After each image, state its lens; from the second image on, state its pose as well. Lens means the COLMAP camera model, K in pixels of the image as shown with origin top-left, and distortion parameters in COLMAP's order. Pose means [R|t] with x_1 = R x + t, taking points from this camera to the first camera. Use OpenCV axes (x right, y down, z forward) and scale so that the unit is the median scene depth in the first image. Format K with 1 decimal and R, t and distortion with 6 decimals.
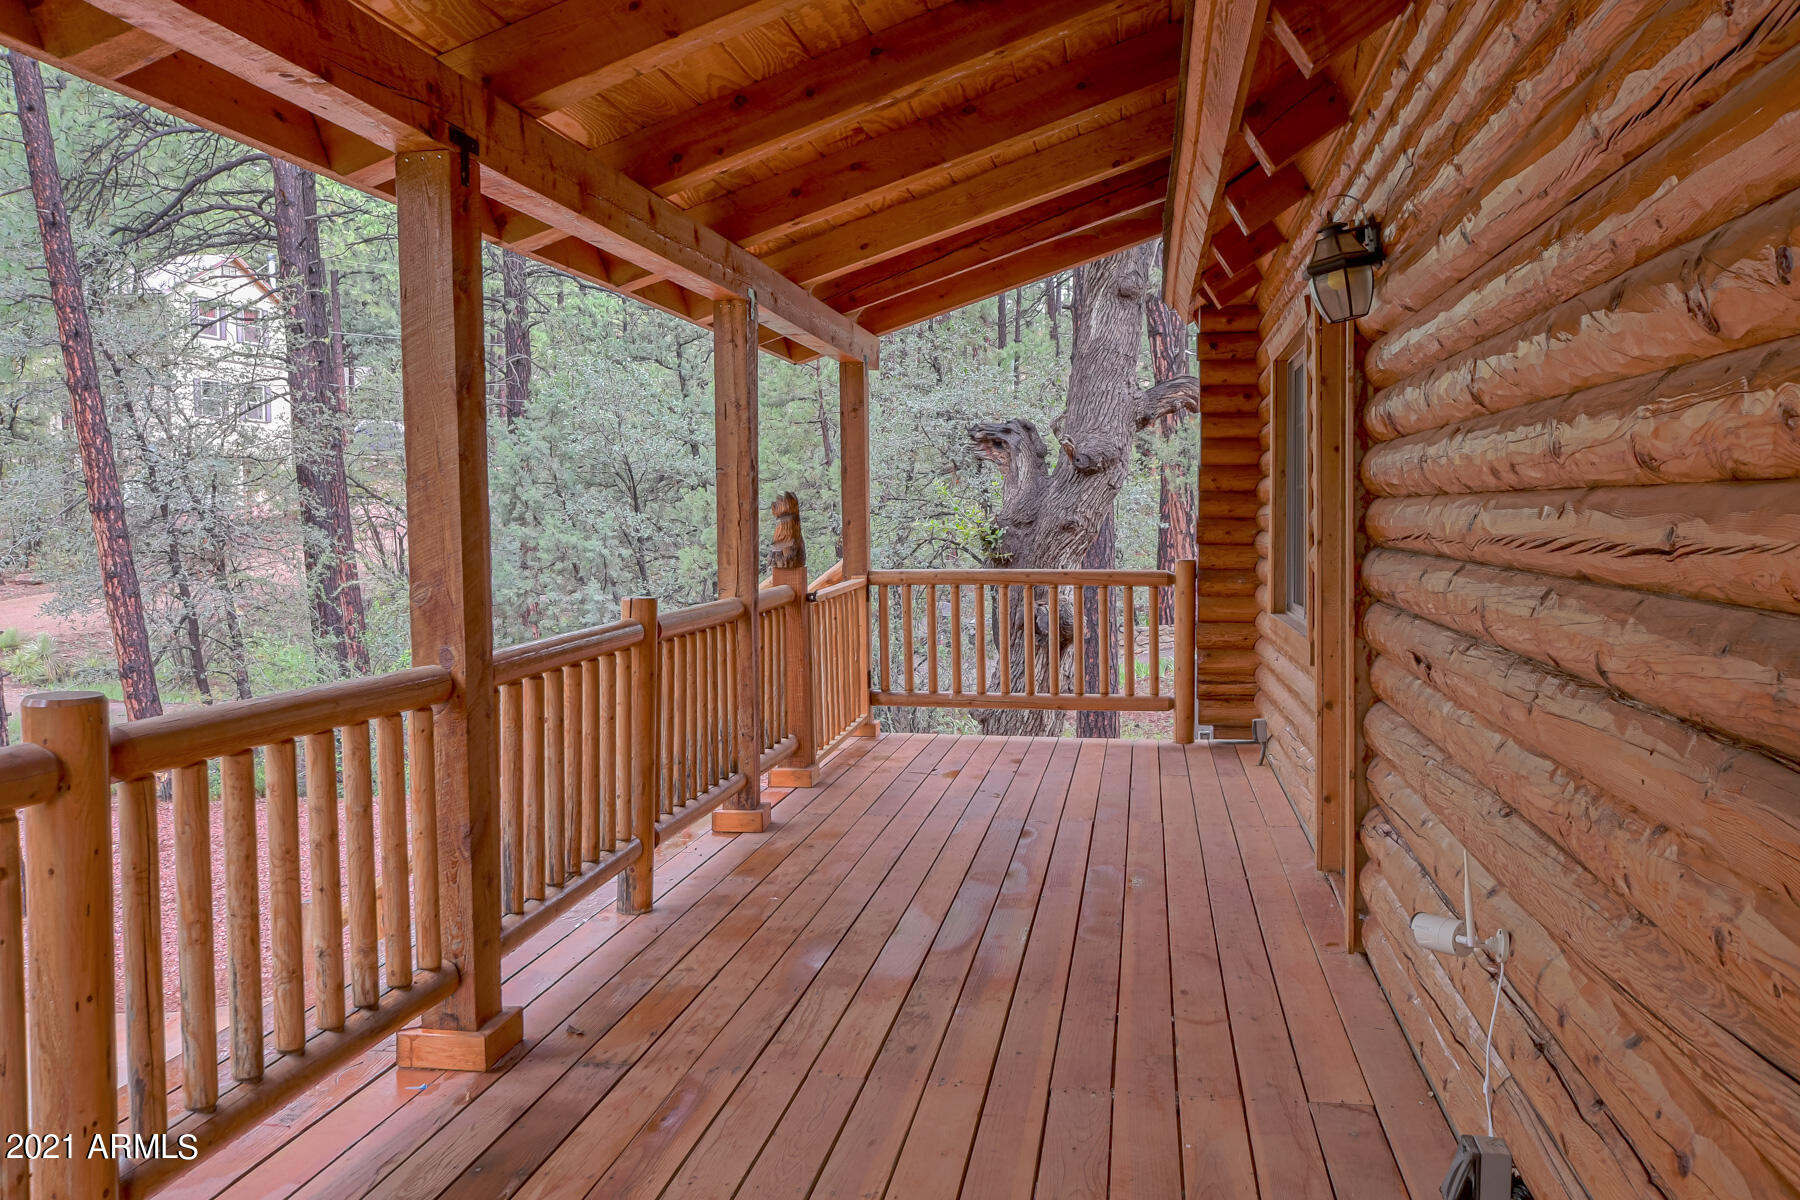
lens RADIAL K [[1470.2, 0, 893.1], [0, 1470.2, 604.3], [0, 0, 1]] dist [-0.003893, 0.034021]
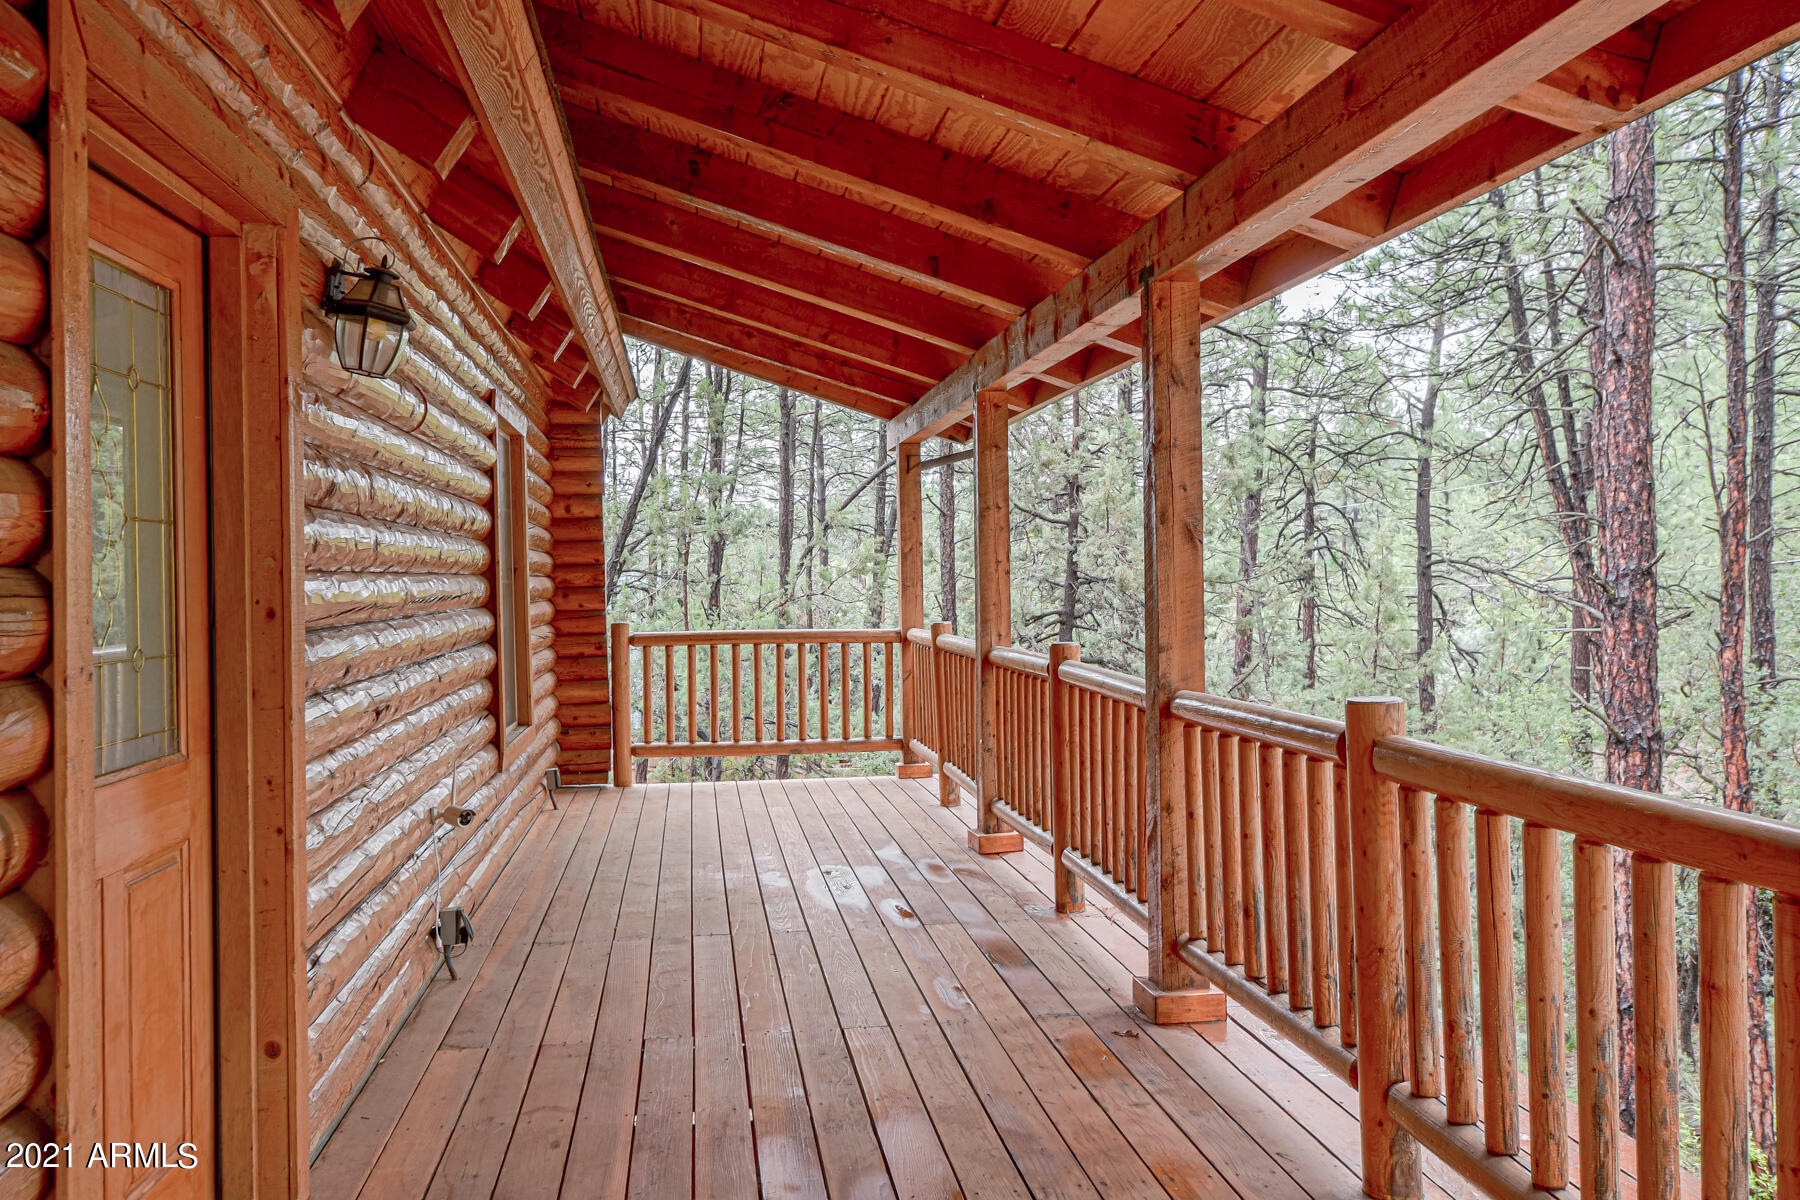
lens RADIAL K [[1470.2, 0, 893.1], [0, 1470.2, 604.3], [0, 0, 1]] dist [-0.003893, 0.034021]
pose [[-0.954347, 0.026131, -0.297554, 0.258690], [0.002227, 0.996761, 0.080393, -0.116900], [0.298691, 0.076060, -0.951314, 1.859645]]
